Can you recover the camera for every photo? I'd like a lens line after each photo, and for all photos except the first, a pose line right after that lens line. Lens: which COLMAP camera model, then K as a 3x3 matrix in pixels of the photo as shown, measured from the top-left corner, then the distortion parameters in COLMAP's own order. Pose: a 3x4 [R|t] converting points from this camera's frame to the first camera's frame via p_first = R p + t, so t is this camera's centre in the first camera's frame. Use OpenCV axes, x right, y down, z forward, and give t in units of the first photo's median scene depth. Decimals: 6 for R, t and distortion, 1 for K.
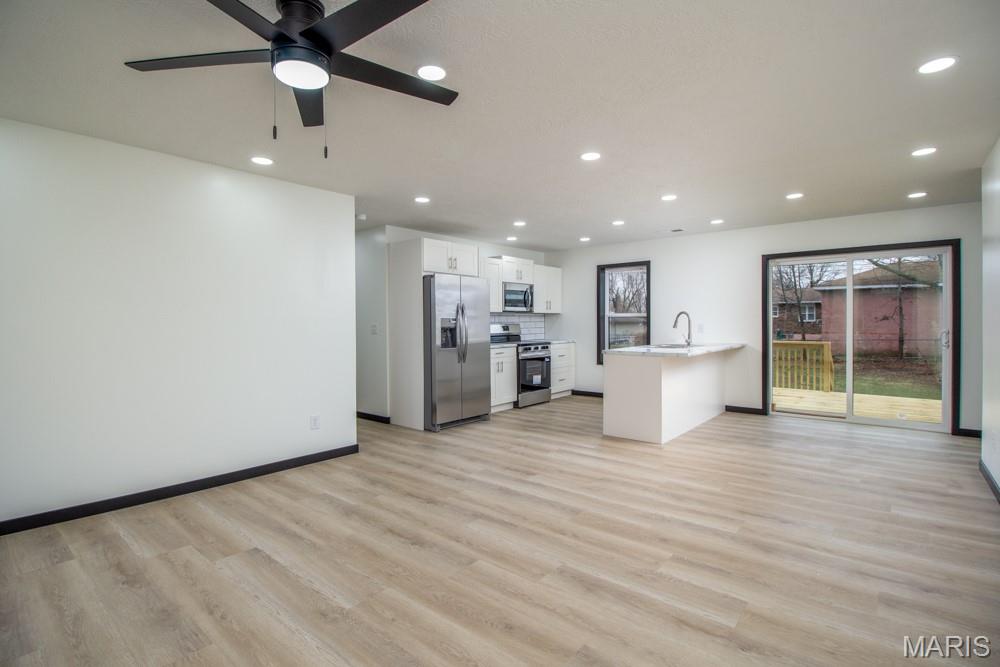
lens RADIAL K [[477.4, 0, 498.3], [0, 477.4, 326.3], [0, 0, 1]] dist [-0.000689, -0.000721]
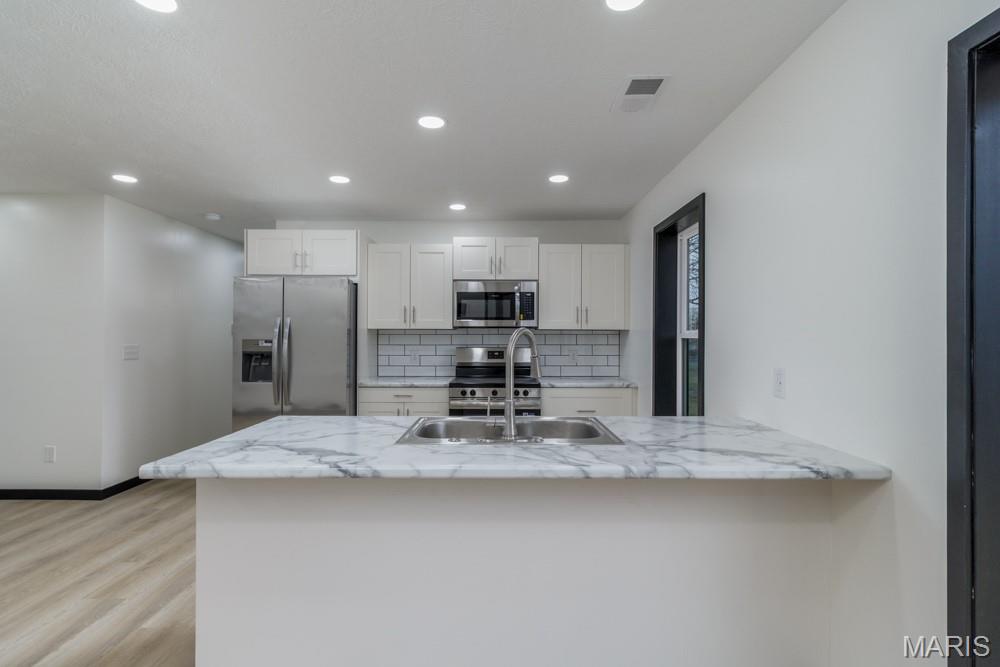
lens RADIAL K [[477.4, 0, 498.3], [0, 477.4, 326.3], [0, 0, 1]] dist [-0.000689, -0.000721]
pose [[0.641022, -0.008701, -0.767473, 0.581939], [-0.014004, 0.999637, -0.023030, -0.021839], [0.767394, 0.025510, 0.640668, 0.727678]]
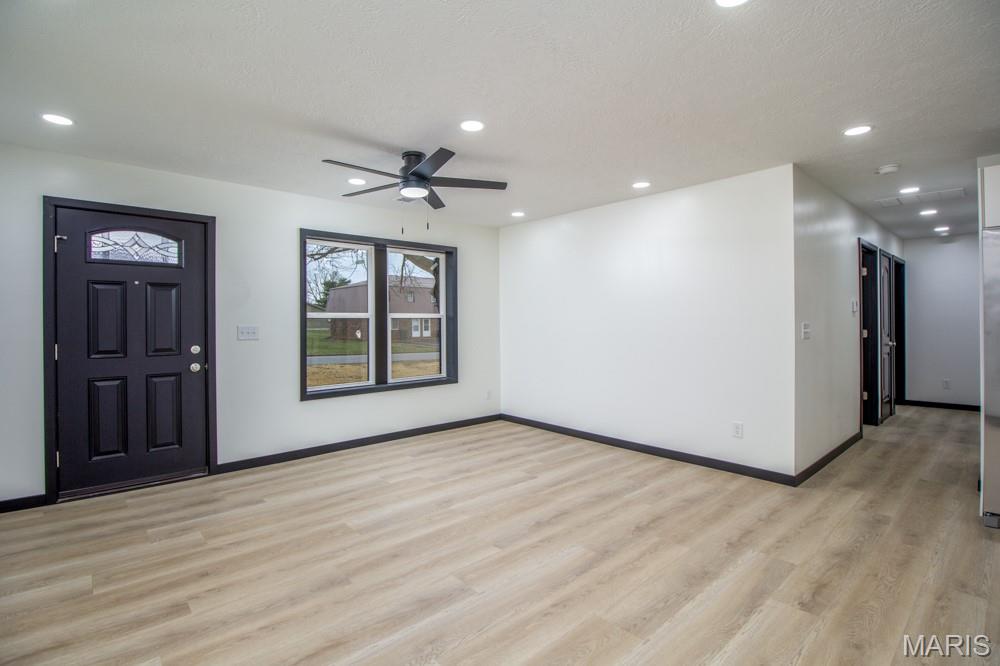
lens RADIAL K [[476.4, 0, 501.2], [0, 476.4, 324.8], [0, 0, 1]] dist [0.001882, -0.011544]
pose [[-0.132734, 0.010105, -0.991100, 0.400158], [-0.004086, 0.999934, 0.010743, -0.007122], [0.991143, 0.005476, -0.132684, 0.457020]]
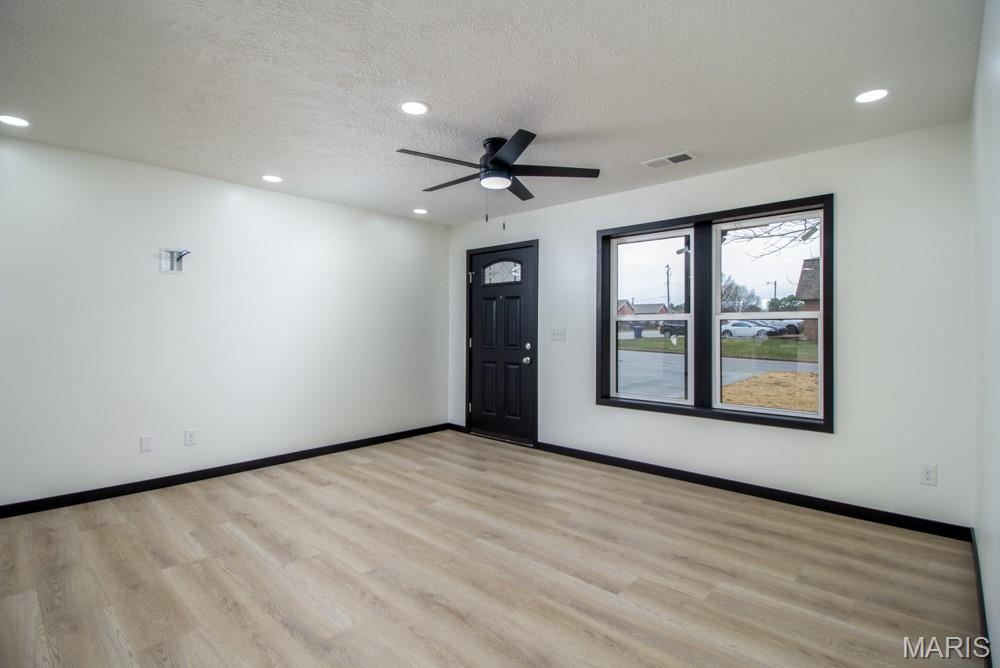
lens RADIAL K [[484.6, 0, 491.7], [0, 484.6, 332.3], [0, 0, 1]] dist [0.000601, -0.000184]
pose [[-0.998242, 0.004404, 0.059098, -0.144571], [0.005499, 0.999816, 0.018380, -0.005198], [-0.059006, 0.018673, -0.998083, 0.784969]]
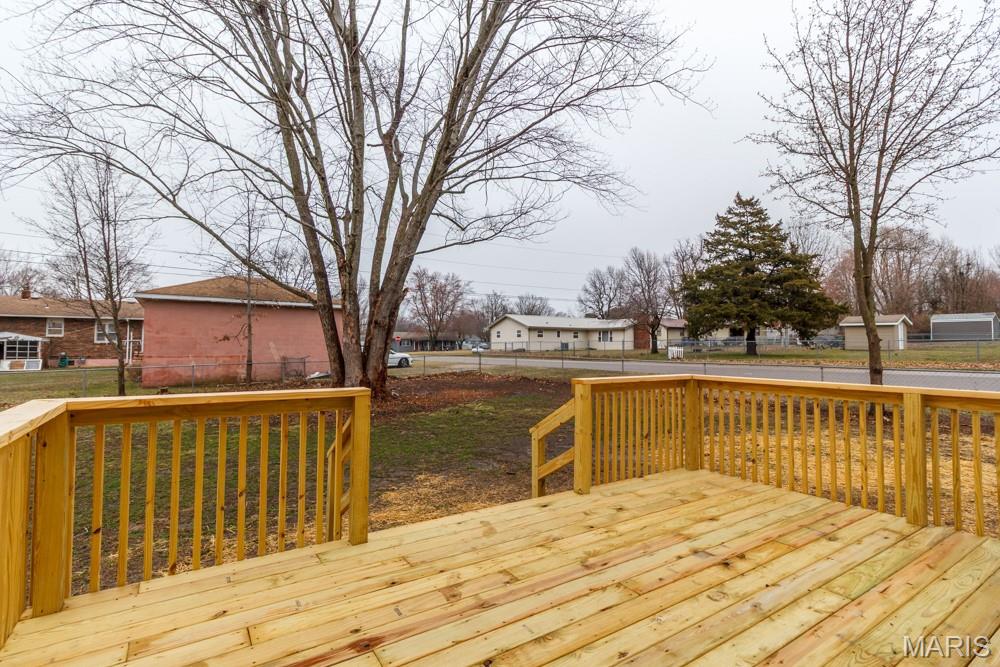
lens RADIAL K [[477.4, 0, 498.3], [0, 477.4, 326.3], [0, 0, 1]] dist [-0.000689, -0.000721]
pose [[0.281529, 0.041782, 0.958643, 0.554289], [0.004411, 0.998985, -0.044835, 0.007508], [-0.959543, 0.016851, 0.281059, 1.153586]]
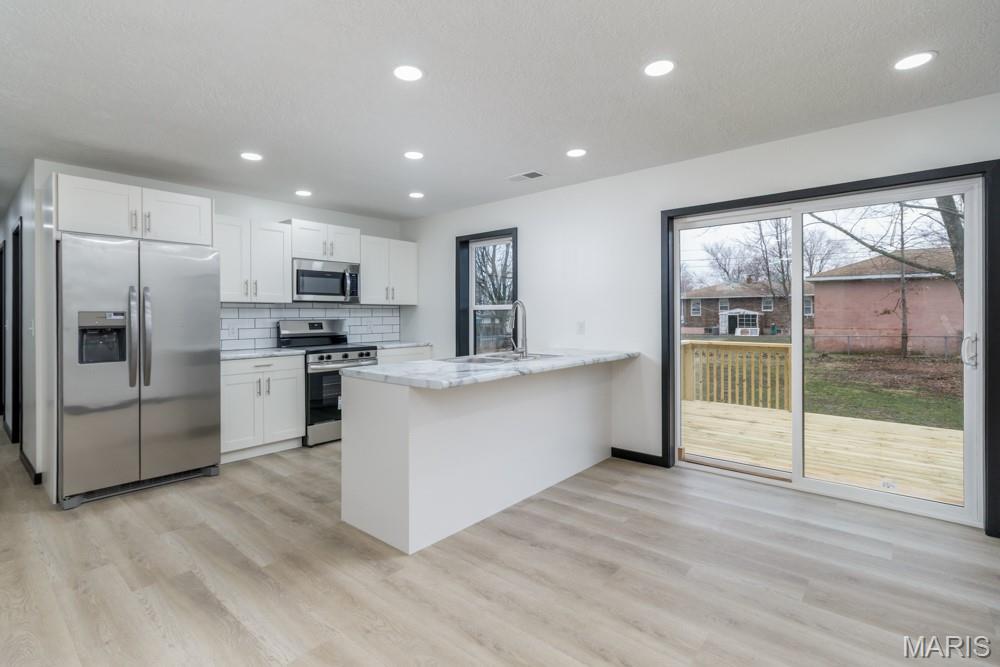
lens RADIAL K [[471.3, 0, 492.1], [0, 471.3, 318.4], [0, 0, 1]] dist [0.010135, 0.000180]
pose [[0.999841, 0.000337, -0.017848, 0.339986], [-0.000396, 0.999994, -0.003309, -0.005748], [0.017847, 0.003316, 0.999835, 0.376956]]
